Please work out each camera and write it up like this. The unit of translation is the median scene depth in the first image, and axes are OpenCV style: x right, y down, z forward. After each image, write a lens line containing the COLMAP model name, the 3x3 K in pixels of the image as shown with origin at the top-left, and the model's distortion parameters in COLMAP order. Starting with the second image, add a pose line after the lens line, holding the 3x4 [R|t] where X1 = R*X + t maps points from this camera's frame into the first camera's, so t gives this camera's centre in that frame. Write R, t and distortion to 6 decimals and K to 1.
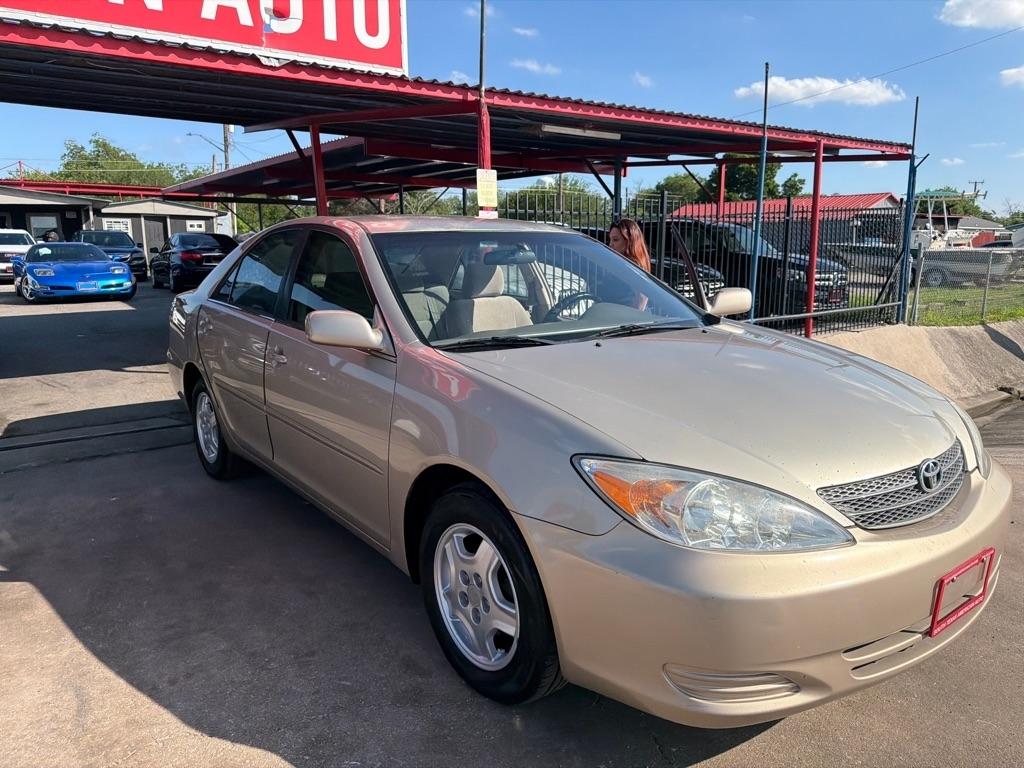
lens RADIAL K [[729.7, 0, 512.6], [0, 729.7, 375.9], [0, 0, 1]] dist [0.016695, -0.024454]
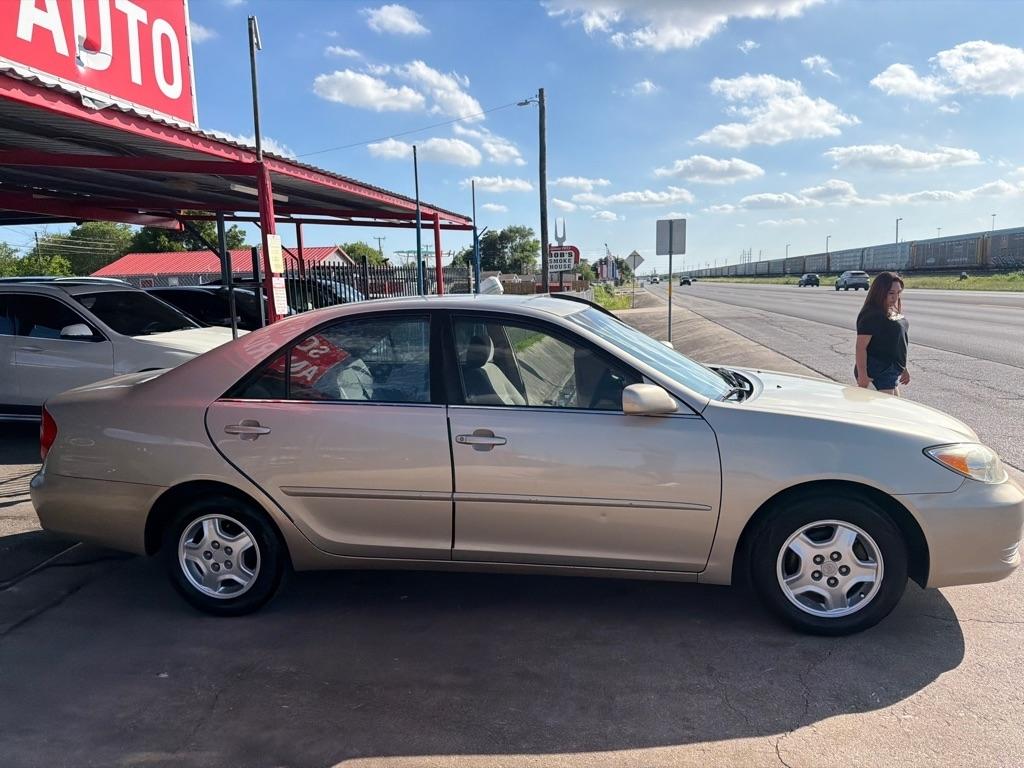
lens RADIAL K [[729.7, 0, 517.4], [0, 729.7, 384.0], [0, 0, 1]] dist [0.016695, -0.024454]
pose [[0.730176, -0.108541, 0.674583, -0.572517], [0.144941, 0.989438, 0.002316, -0.059586], [-0.667709, 0.096084, 0.738196, 0.127732]]
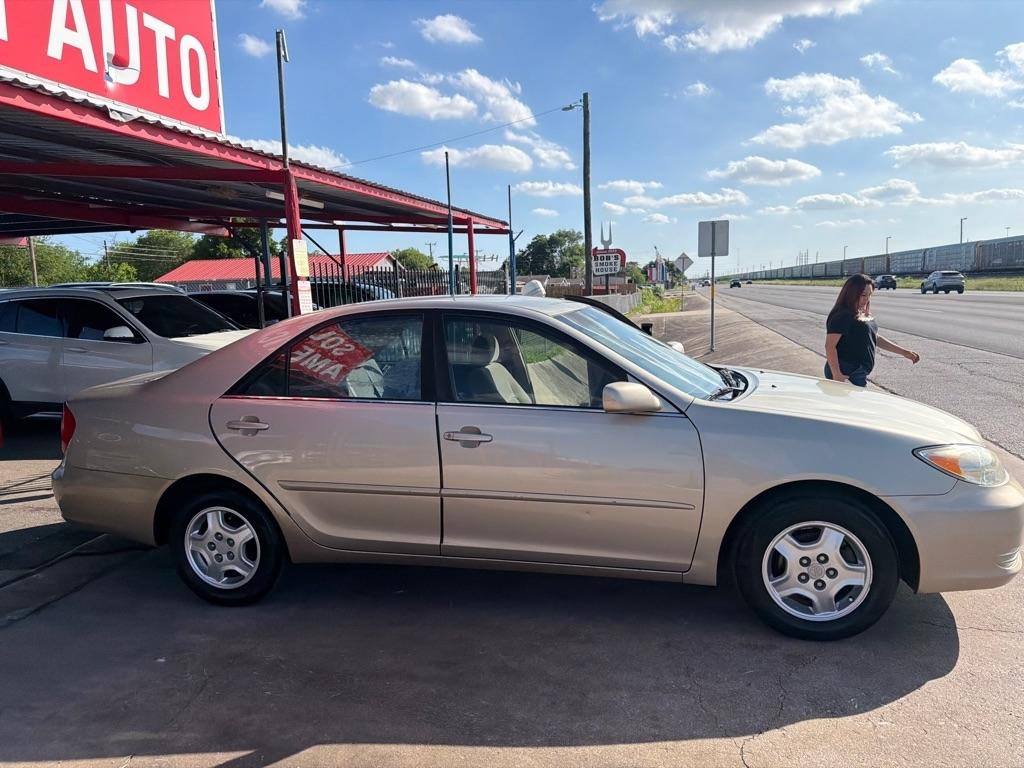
lens RADIAL K [[729.7, 0, 516.4], [0, 729.7, 375.8], [0, 0, 1]] dist [0.016695, -0.024454]
pose [[0.775833, -0.095214, 0.623712, -0.538377], [0.140633, 0.989775, -0.023837, -0.047169], [-0.615065, 0.106208, 0.781290, 0.087885]]
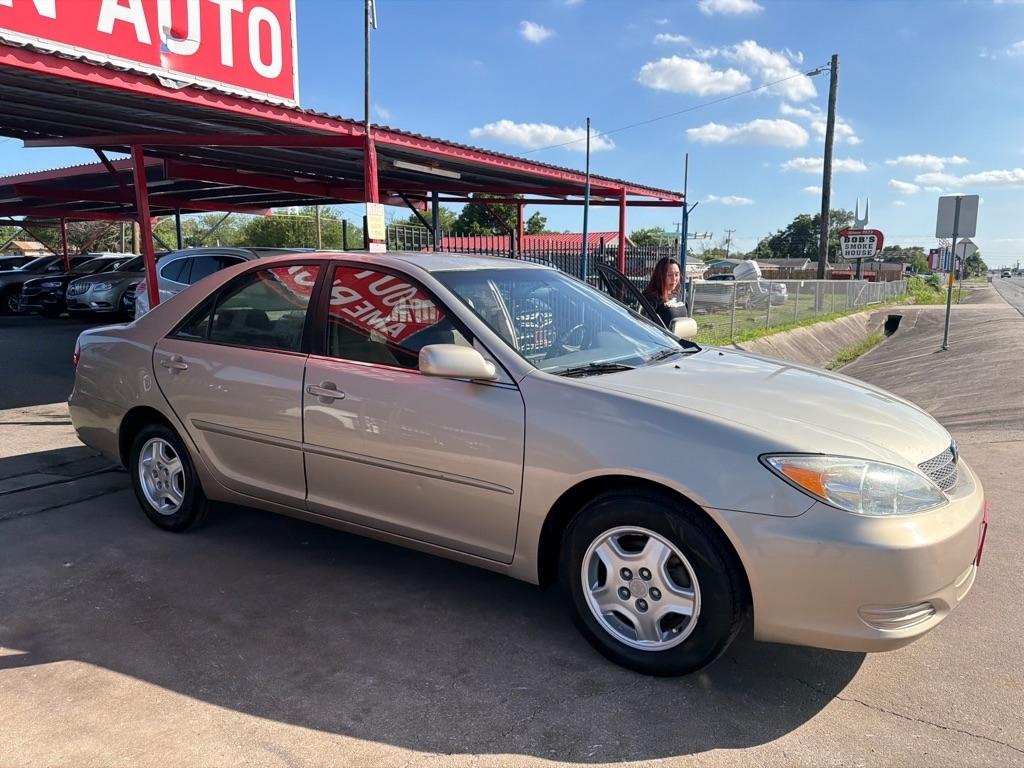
lens RADIAL K [[729.7, 0, 515.7], [0, 729.7, 375.6], [0, 0, 1]] dist [0.016695, -0.024454]
pose [[0.942131, -0.038673, 0.333007, -0.243733], [0.051767, 0.998192, -0.030536, -0.003358], [-0.331224, 0.046008, 0.942430, -0.014679]]
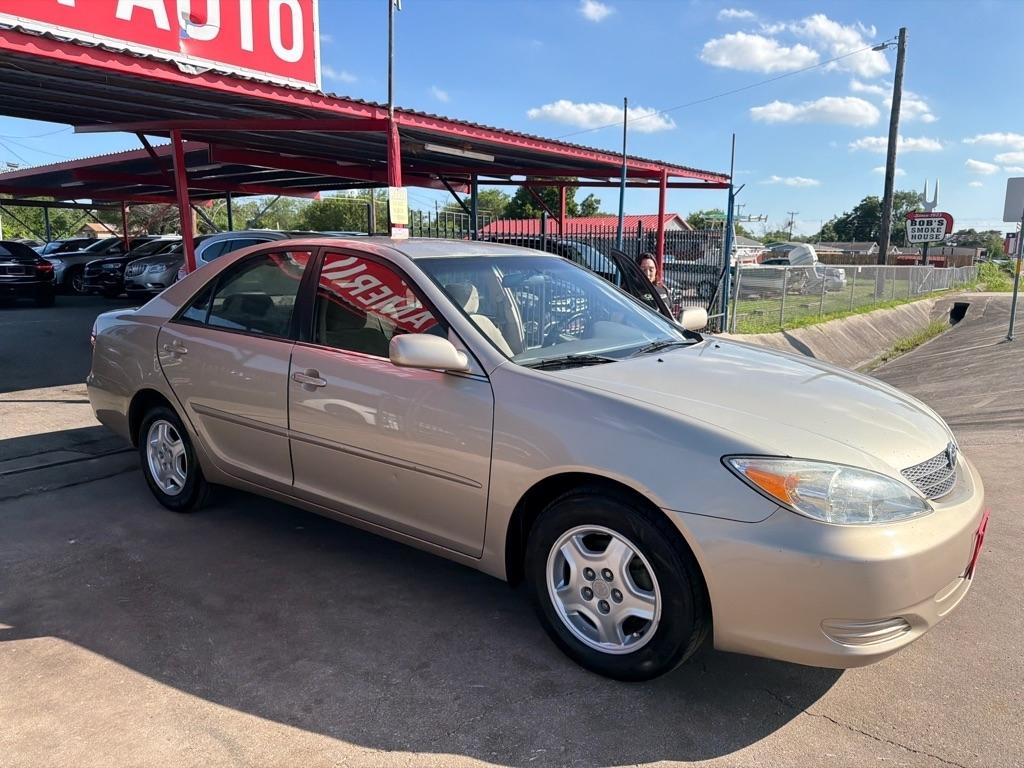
lens RADIAL K [[729.7, 0, 514.7], [0, 729.7, 376.5], [0, 0, 1]] dist [0.016695, -0.024454]
pose [[0.964842, -0.030707, 0.261032, -0.185709], [0.034384, 0.999363, -0.009528, -0.007116], [-0.260573, 0.018169, 0.965283, -0.019591]]
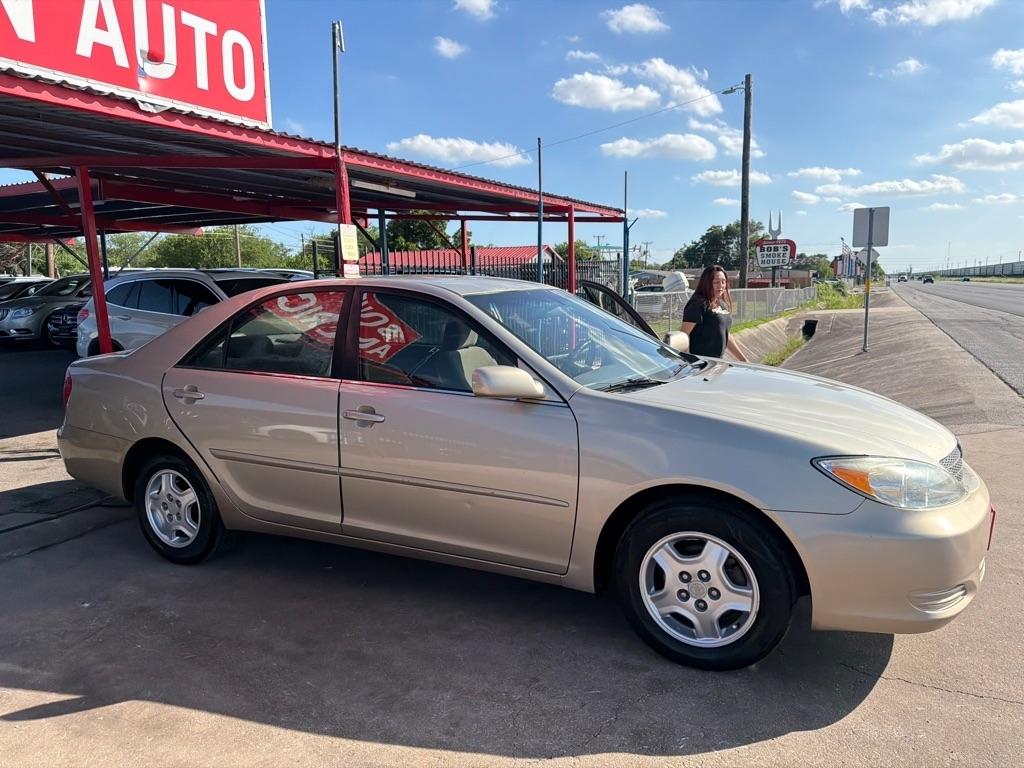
lens RADIAL K [[729.7, 0, 516.8], [0, 729.7, 374.6], [0, 0, 1]] dist [0.016695, -0.024454]
pose [[0.901291, -0.063263, 0.428569, -0.334137], [0.089981, 0.995043, -0.042350, -0.013559], [-0.423765, 0.076733, 0.902516, -0.003340]]
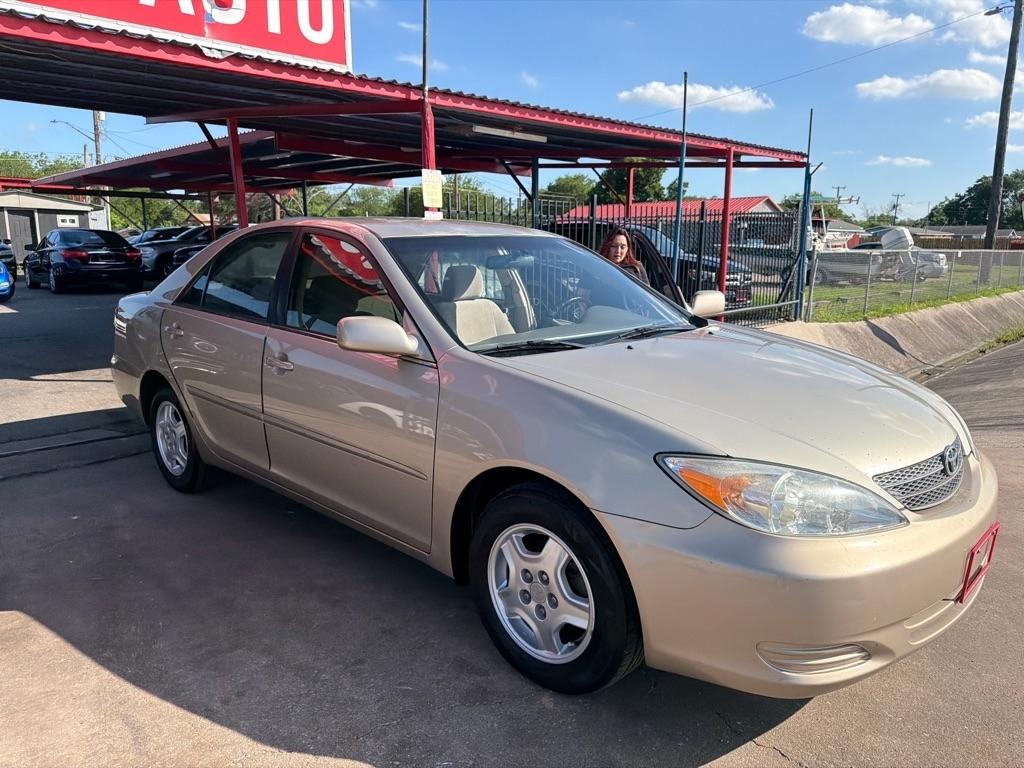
lens RADIAL K [[729.7, 0, 514.0], [0, 729.7, 382.2], [0, 0, 1]] dist [0.016695, -0.024454]
pose [[0.989073, -0.021165, 0.145899, -0.092780], [0.019626, 0.999736, 0.011981, -0.004013], [-0.146114, -0.008986, 0.989227, -0.005484]]
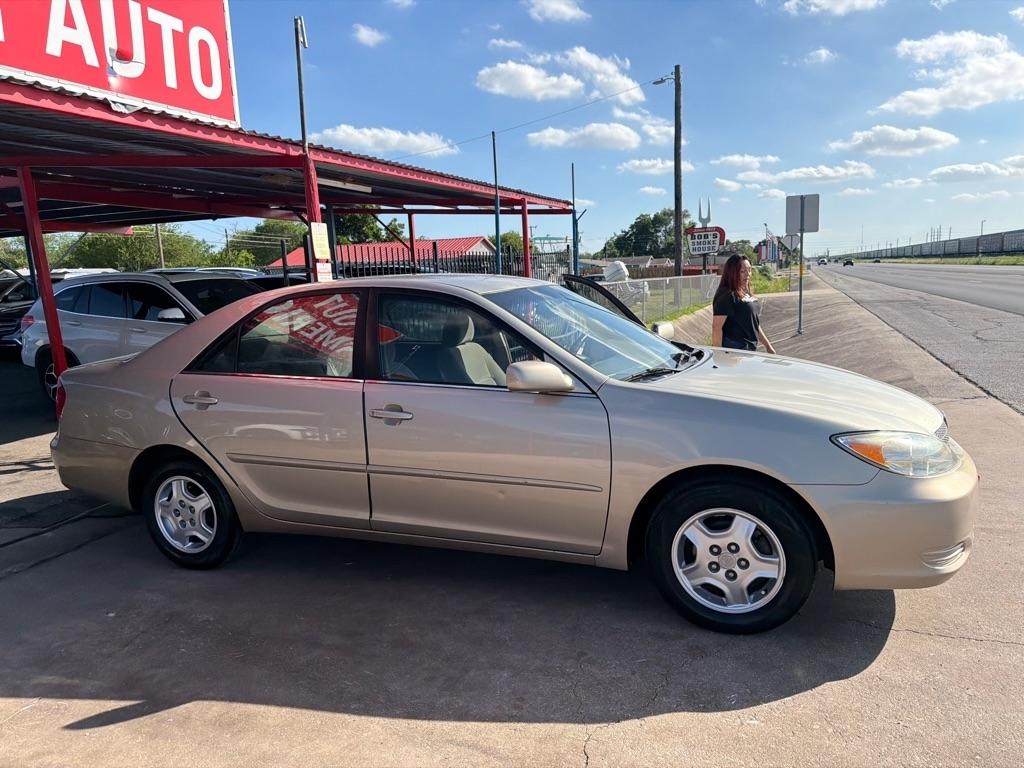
lens RADIAL K [[729.7, 0, 515.6], [0, 729.7, 385.4], [0, 0, 1]] dist [0.016695, -0.024454]
pose [[0.857550, -0.108060, 0.502922, -0.409941], [0.129263, 0.991583, -0.007355, -0.022606], [-0.497894, 0.071317, 0.864301, 0.007420]]
